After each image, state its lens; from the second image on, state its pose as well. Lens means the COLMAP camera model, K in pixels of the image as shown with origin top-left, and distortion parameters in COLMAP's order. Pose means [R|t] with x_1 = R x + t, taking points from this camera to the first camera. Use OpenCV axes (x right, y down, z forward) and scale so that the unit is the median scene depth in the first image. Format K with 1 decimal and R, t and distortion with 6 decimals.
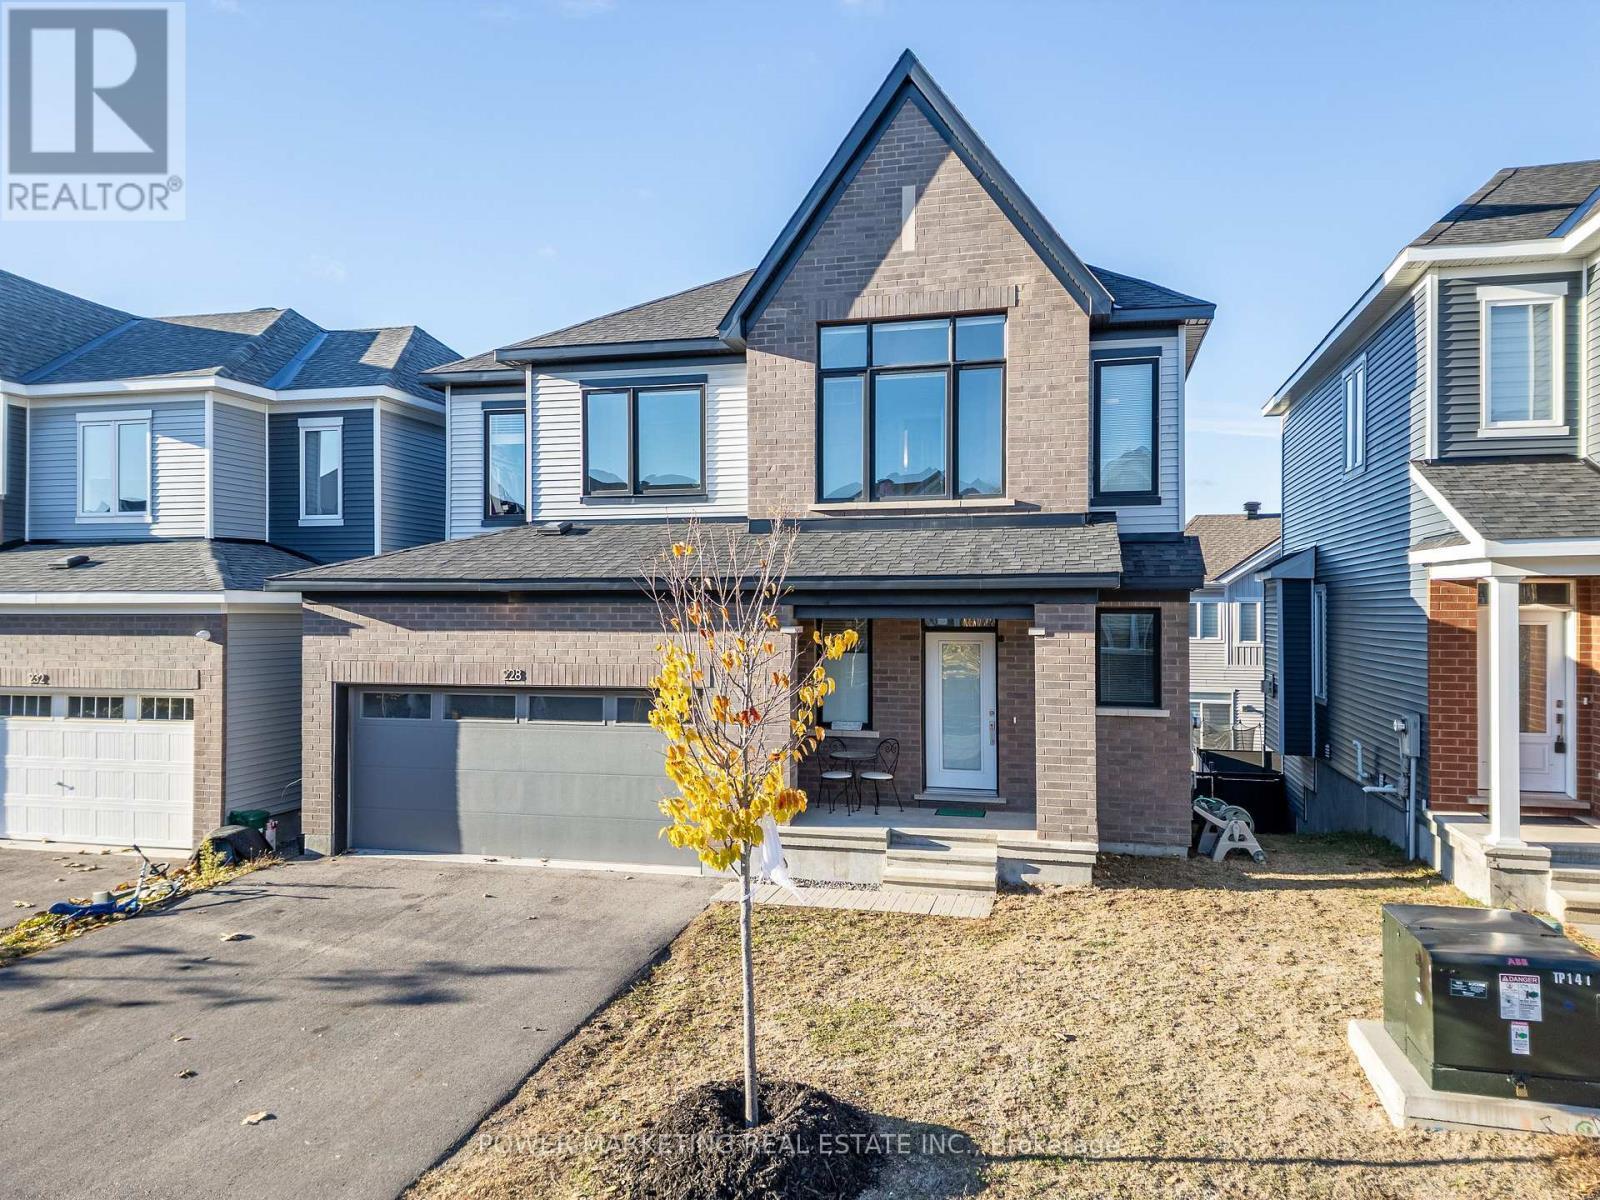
lens RADIAL K [[1121.4, 0, 800.0], [0, 1121.4, 600.0], [0, 0, 1]] dist [0.067040, -0.065609]
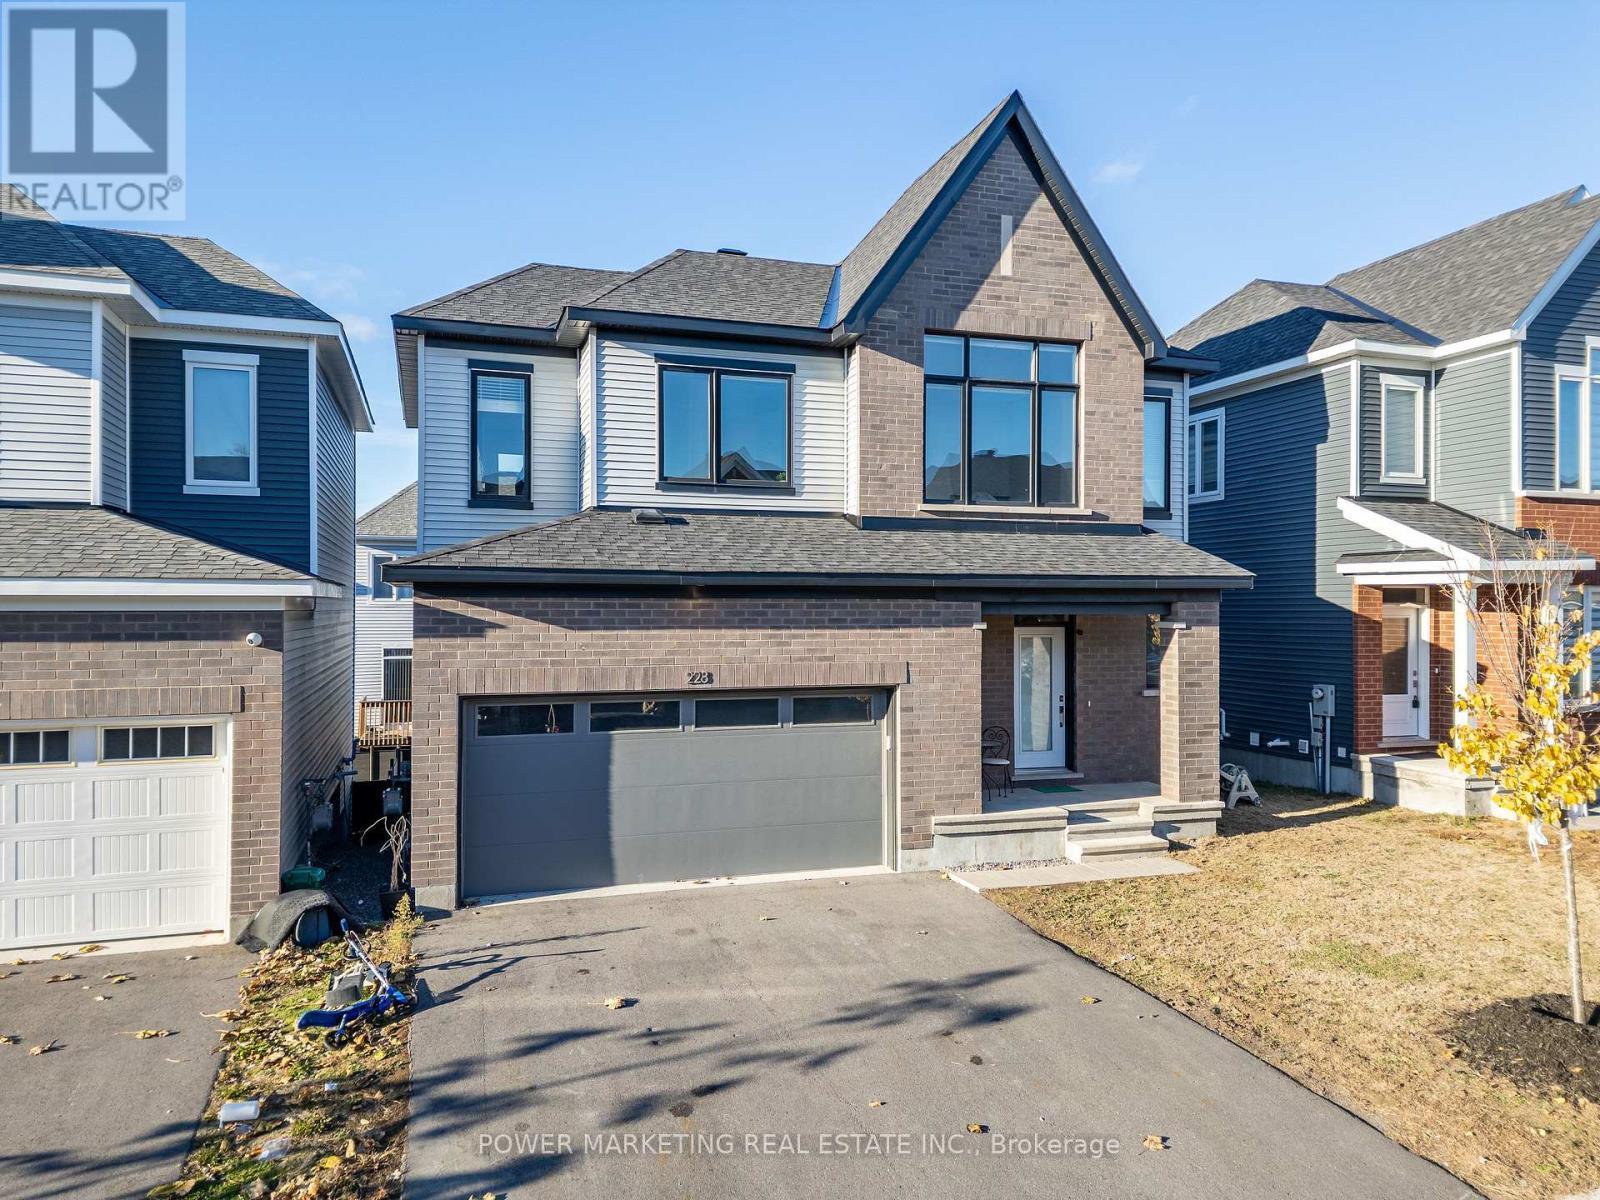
lens RADIAL K [[1121.4, 0, 800.0], [0, 1121.4, 600.0], [0, 0, 1]] dist [0.067040, -0.065609]
pose [[0.842670, 0.004669, 0.538410, -0.657698], [-0.005983, 0.999982, 0.000692, 0.002834], [-0.538397, -0.003804, 0.842683, 0.193310]]
